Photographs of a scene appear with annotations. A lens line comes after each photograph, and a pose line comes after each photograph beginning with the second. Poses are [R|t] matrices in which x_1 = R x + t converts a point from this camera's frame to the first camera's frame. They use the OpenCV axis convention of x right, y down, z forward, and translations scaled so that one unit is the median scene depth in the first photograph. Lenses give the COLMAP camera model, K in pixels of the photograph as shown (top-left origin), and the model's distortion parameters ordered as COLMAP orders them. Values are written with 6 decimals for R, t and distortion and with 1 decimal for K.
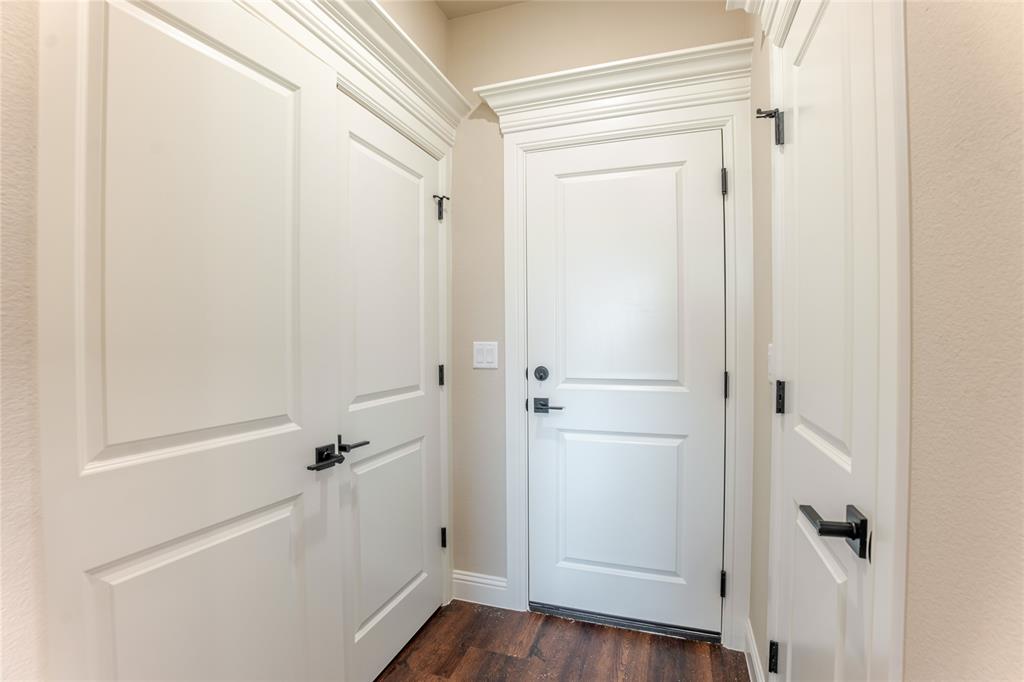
lens RADIAL K [[486.9, 0, 512.0], [0, 486.9, 341.0], [0, 0, 1]] dist [-0.032704, 0.000115]
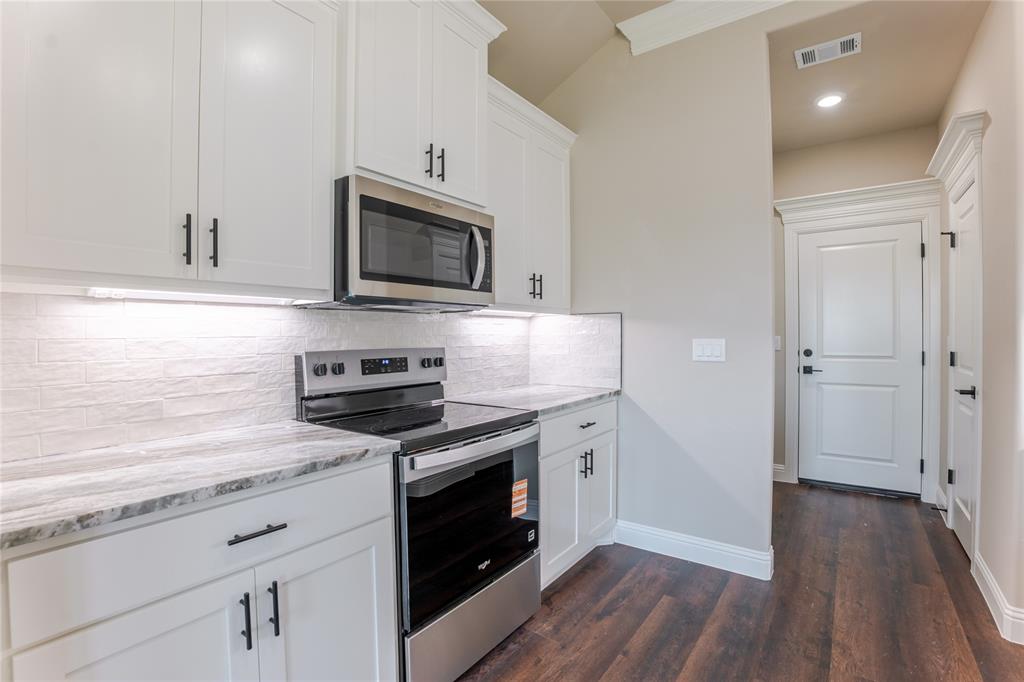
lens RADIAL K [[511.4, 0, 512.0], [0, 511.4, 341.0], [0, 0, 1]] dist [-0.004955, -0.000763]
pose [[0.967345, 0.004164, -0.253429, -0.578714], [-0.004695, 0.999988, -0.001488, 0.030738], [0.253420, 0.002629, 0.967353, -1.270670]]
